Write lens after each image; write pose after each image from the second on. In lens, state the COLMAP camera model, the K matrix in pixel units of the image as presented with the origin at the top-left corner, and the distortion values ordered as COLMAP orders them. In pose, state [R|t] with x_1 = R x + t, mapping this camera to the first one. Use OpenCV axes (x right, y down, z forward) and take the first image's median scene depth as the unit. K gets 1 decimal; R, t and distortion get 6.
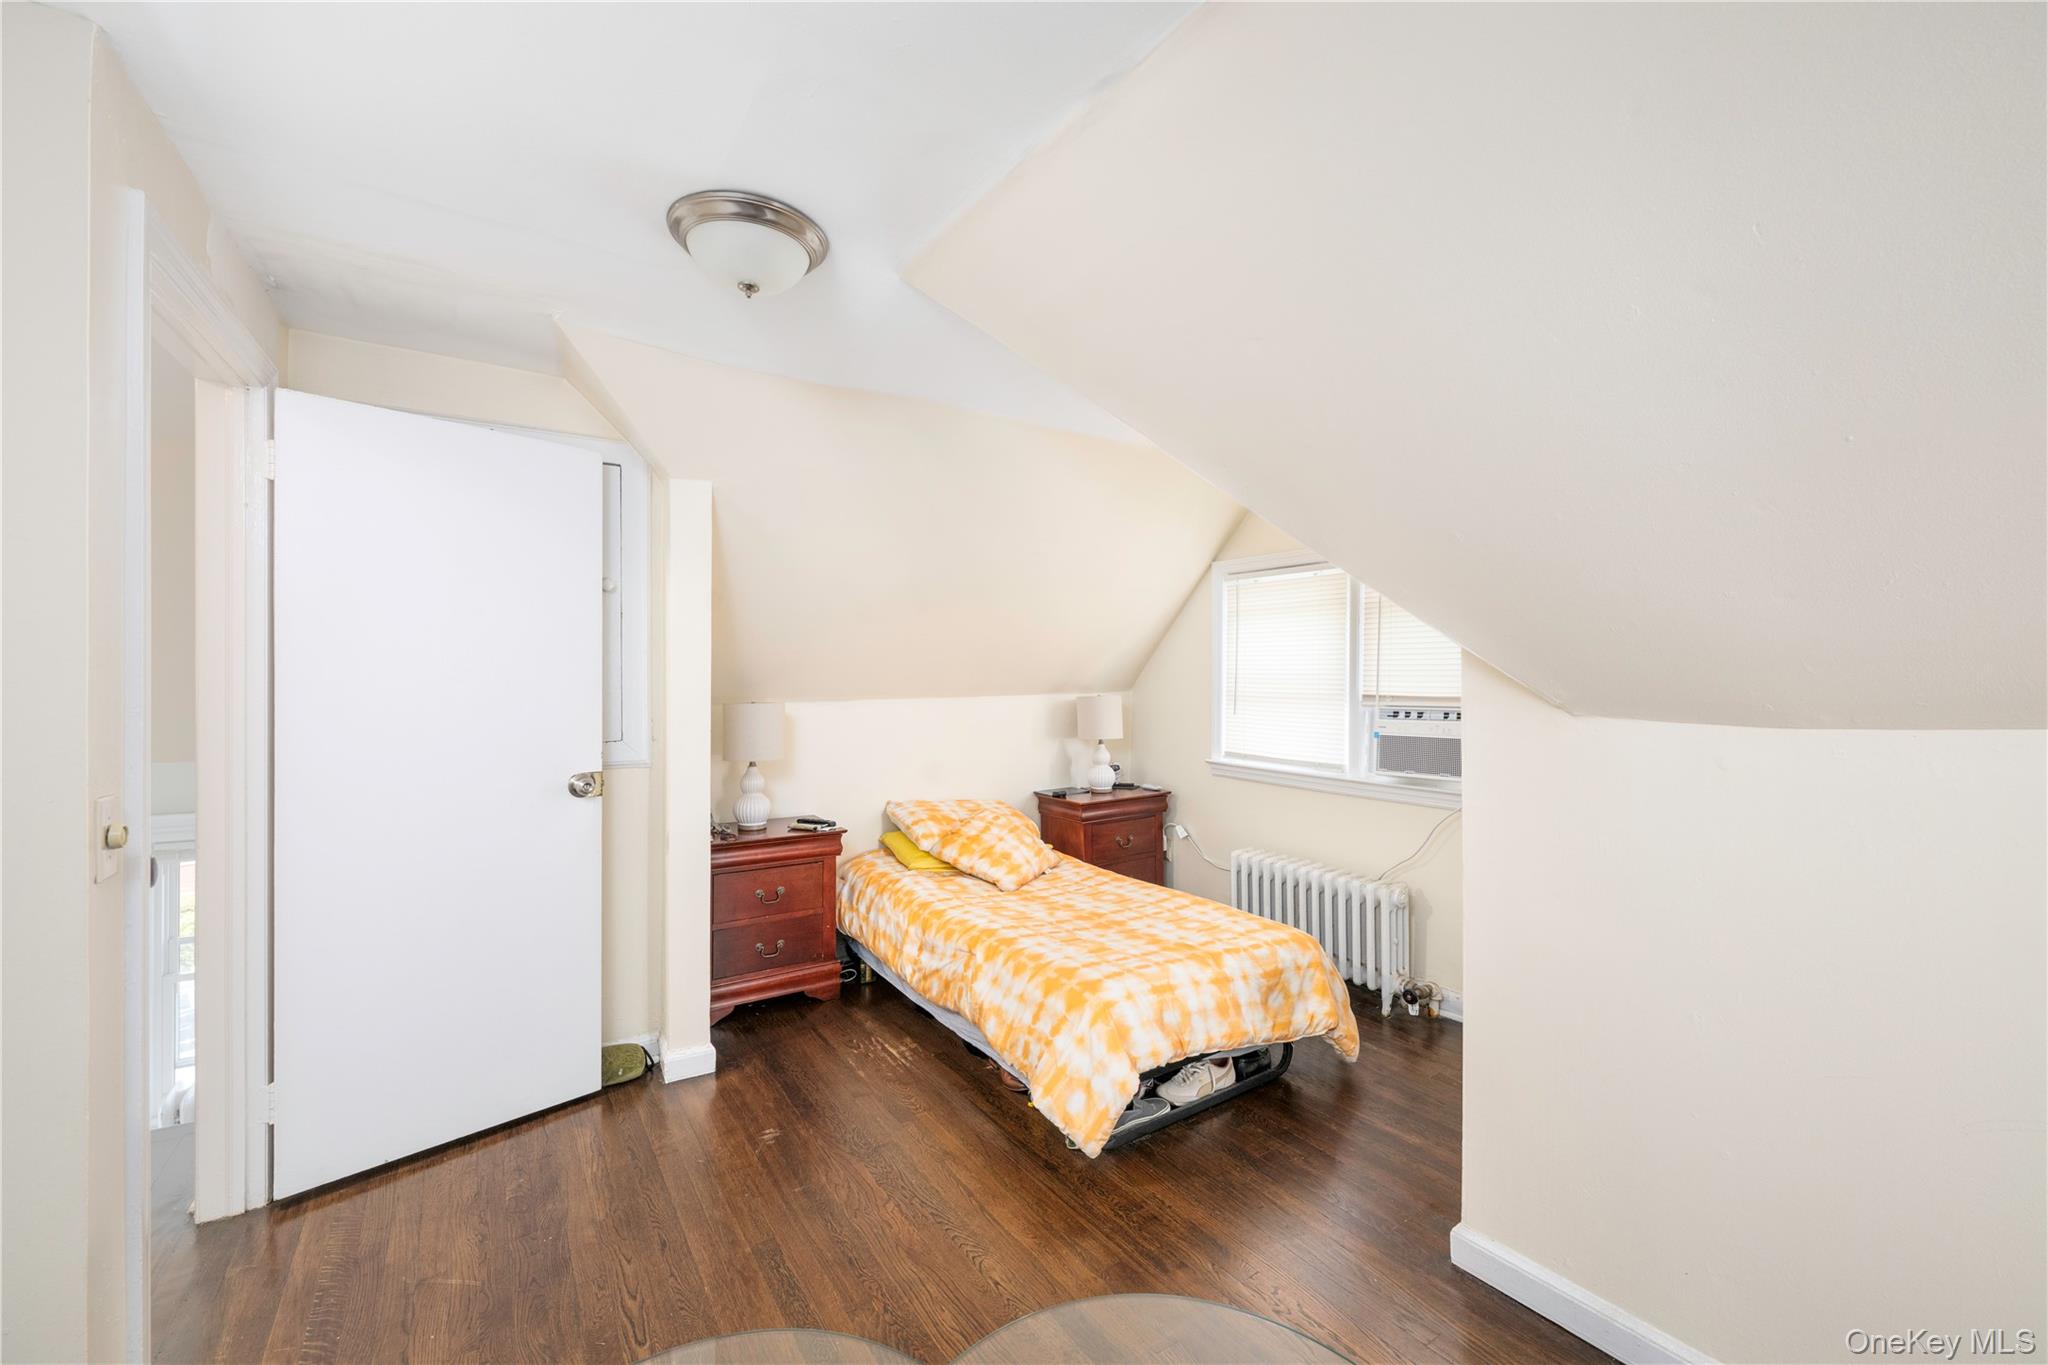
lens RADIAL K [[801.7, 0, 1024.7], [0, 801.7, 678.0], [0, 0, 1]] dist [-0.000290, -0.000022]
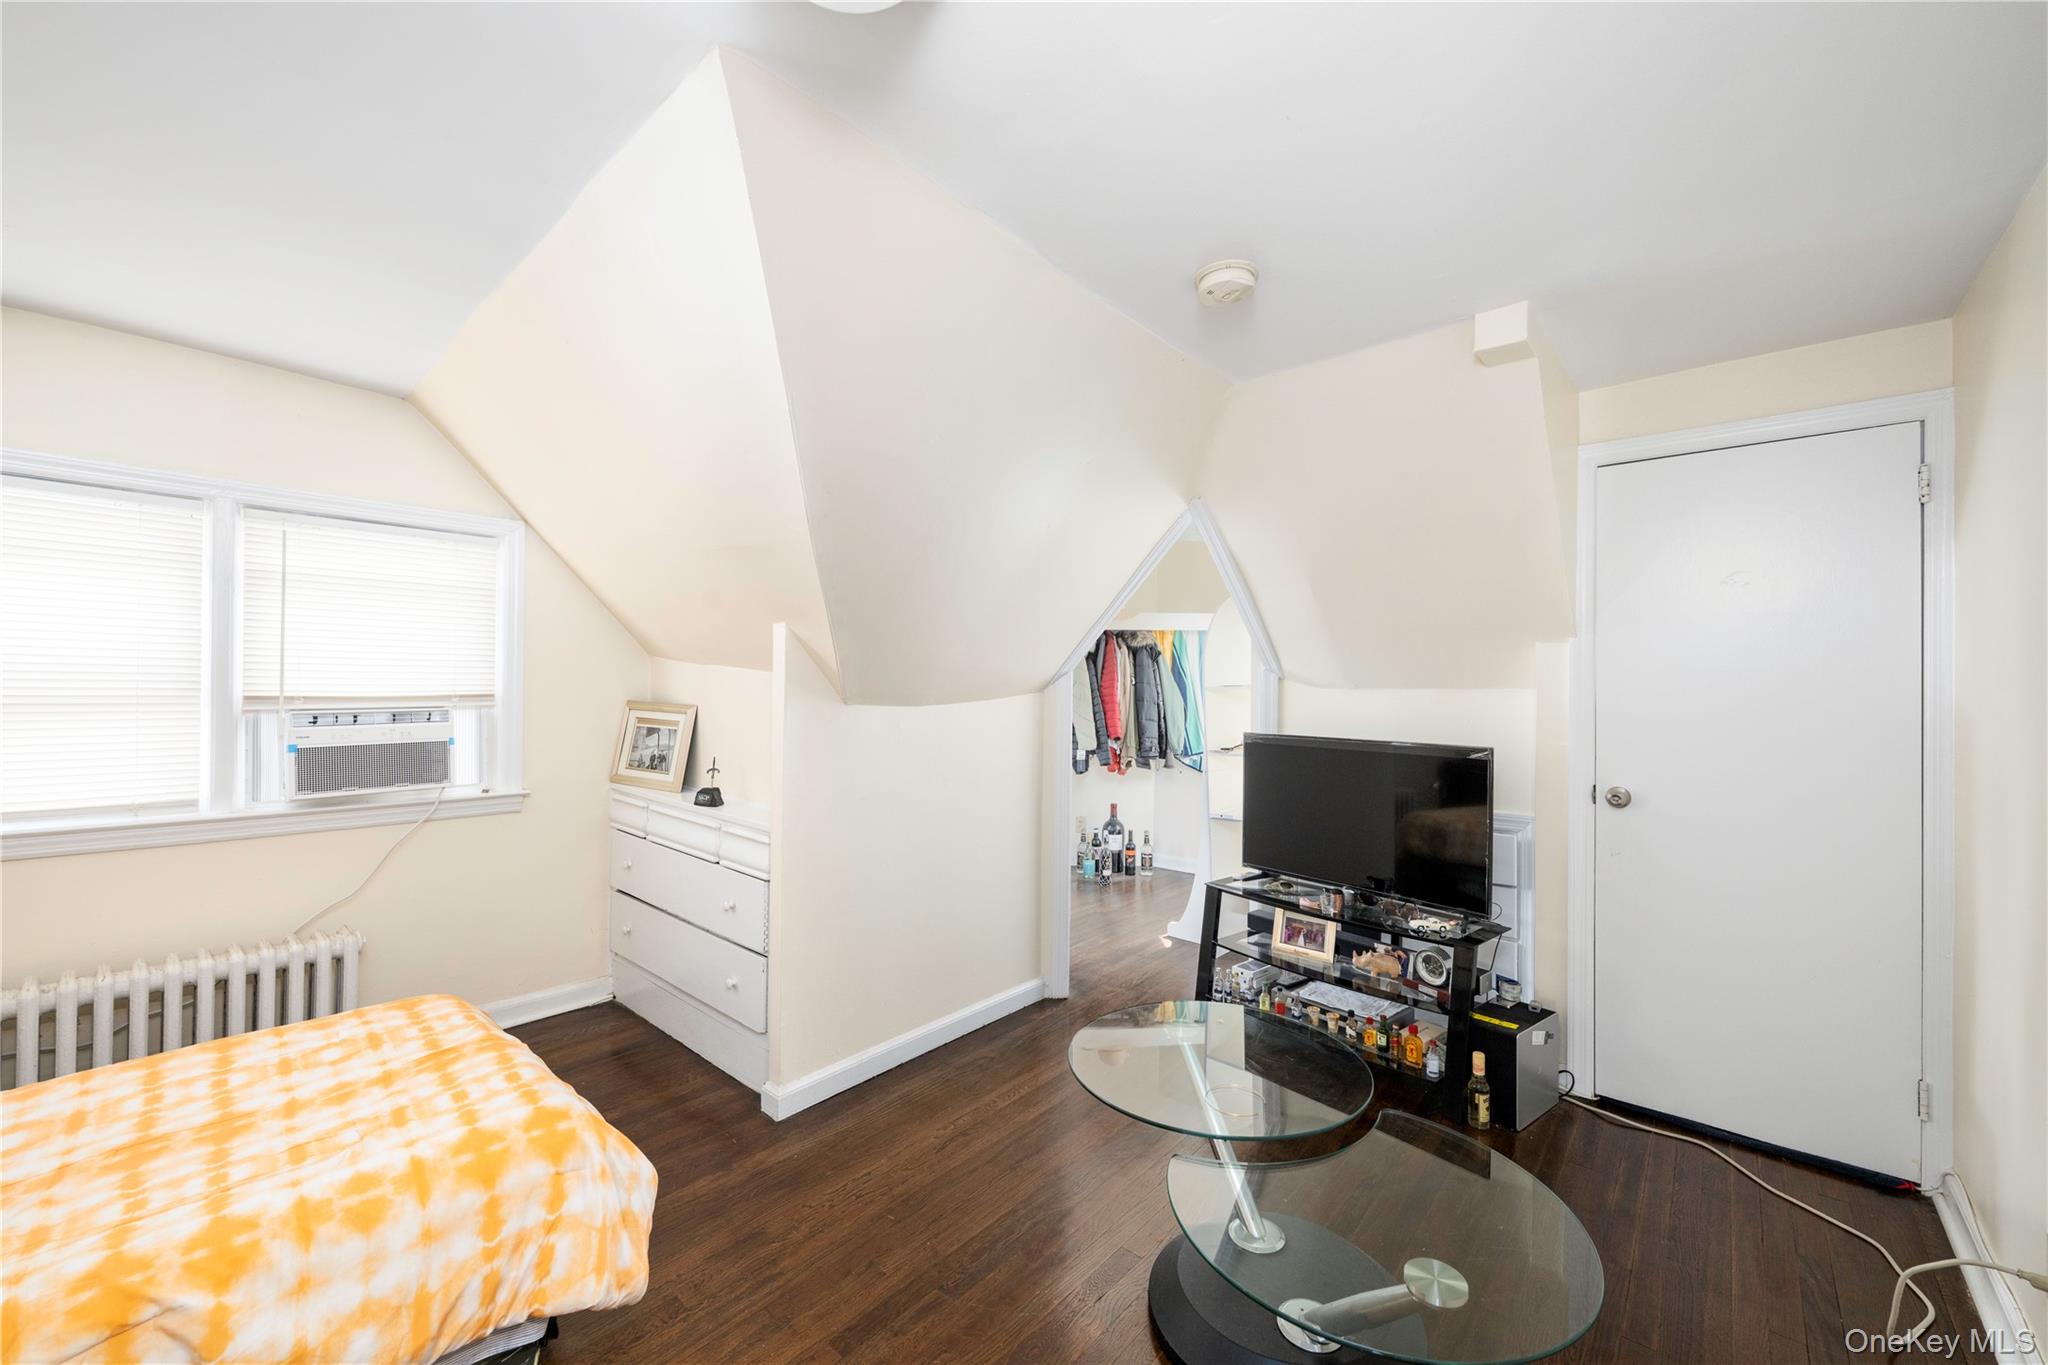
lens RADIAL K [[801.7, 0, 1024.5], [0, 801.7, 680.4], [0, 0, 1]] dist [-0.000290, -0.000022]
pose [[-0.246202, -0.003996, 0.969210, -0.548841], [-0.014337, 0.999897, 0.000480, -0.004387], [-0.969112, -0.013777, -0.246234, 0.605942]]
